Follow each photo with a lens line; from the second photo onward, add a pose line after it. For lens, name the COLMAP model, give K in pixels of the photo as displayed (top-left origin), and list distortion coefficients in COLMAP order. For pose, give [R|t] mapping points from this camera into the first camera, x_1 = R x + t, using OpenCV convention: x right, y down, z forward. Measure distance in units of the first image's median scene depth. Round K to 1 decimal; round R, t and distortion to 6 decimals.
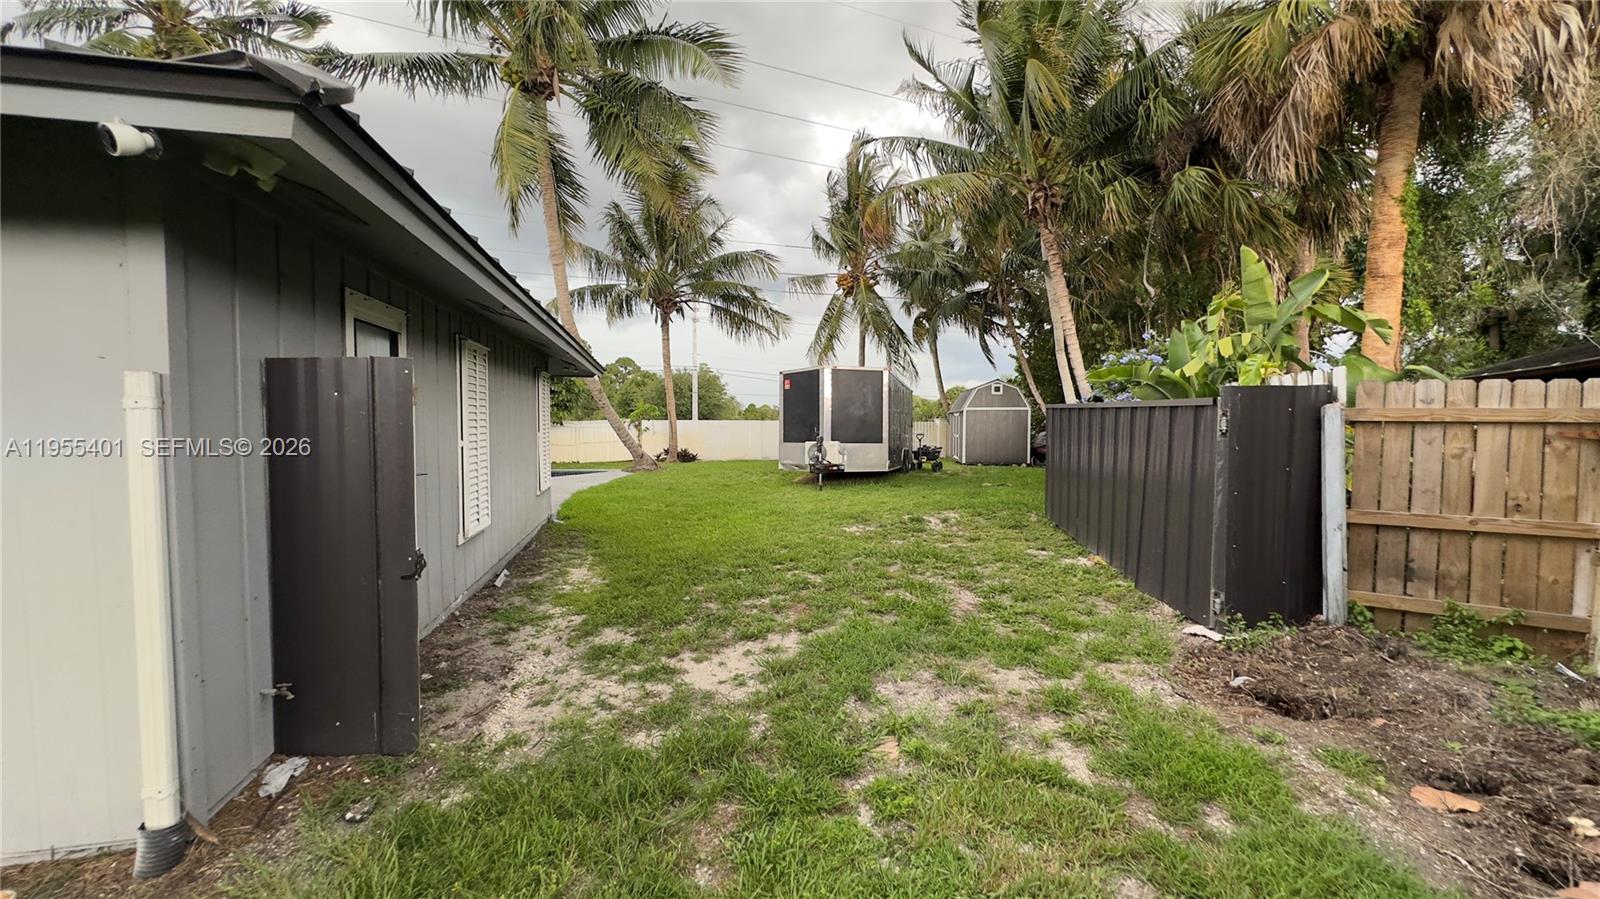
lens RADIAL K [[637.2, 0, 801.2], [0, 637.2, 448.5], [0, 0, 1]] dist [-0.004602, 0.000639]
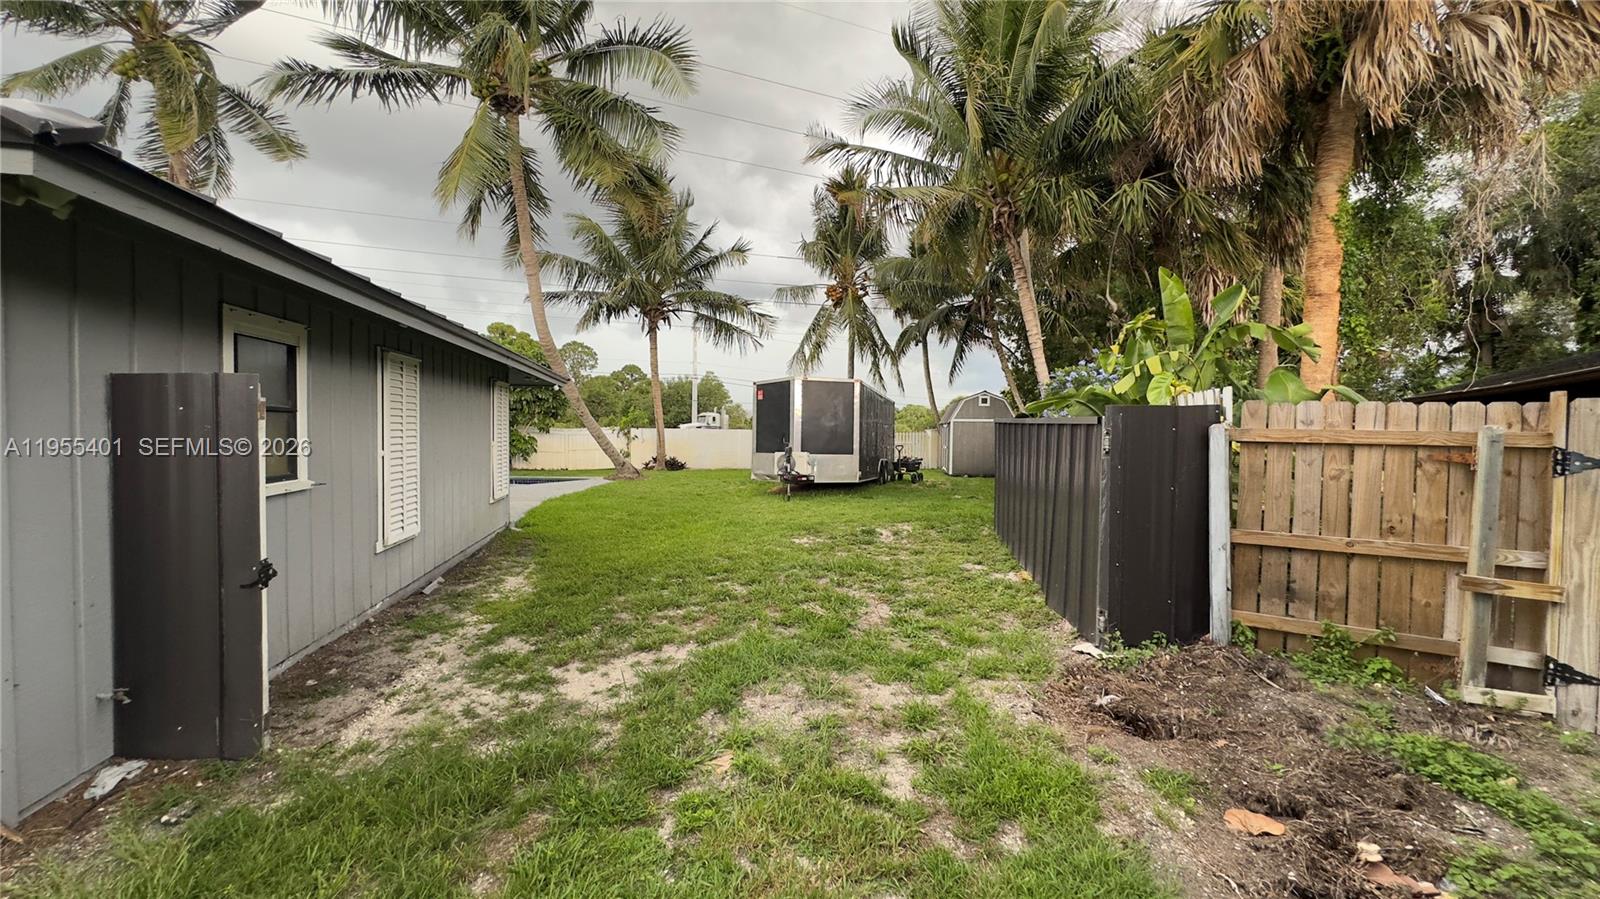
lens RADIAL K [[637.2, 0, 798.4], [0, 637.2, 449.1], [0, 0, 1]] dist [-0.004602, 0.000639]
pose [[0.999881, 0.010564, -0.011255, 0.184150], [-0.010702, 0.999868, -0.012246, -0.011410], [0.011124, 0.012365, 0.999862, -0.014419]]
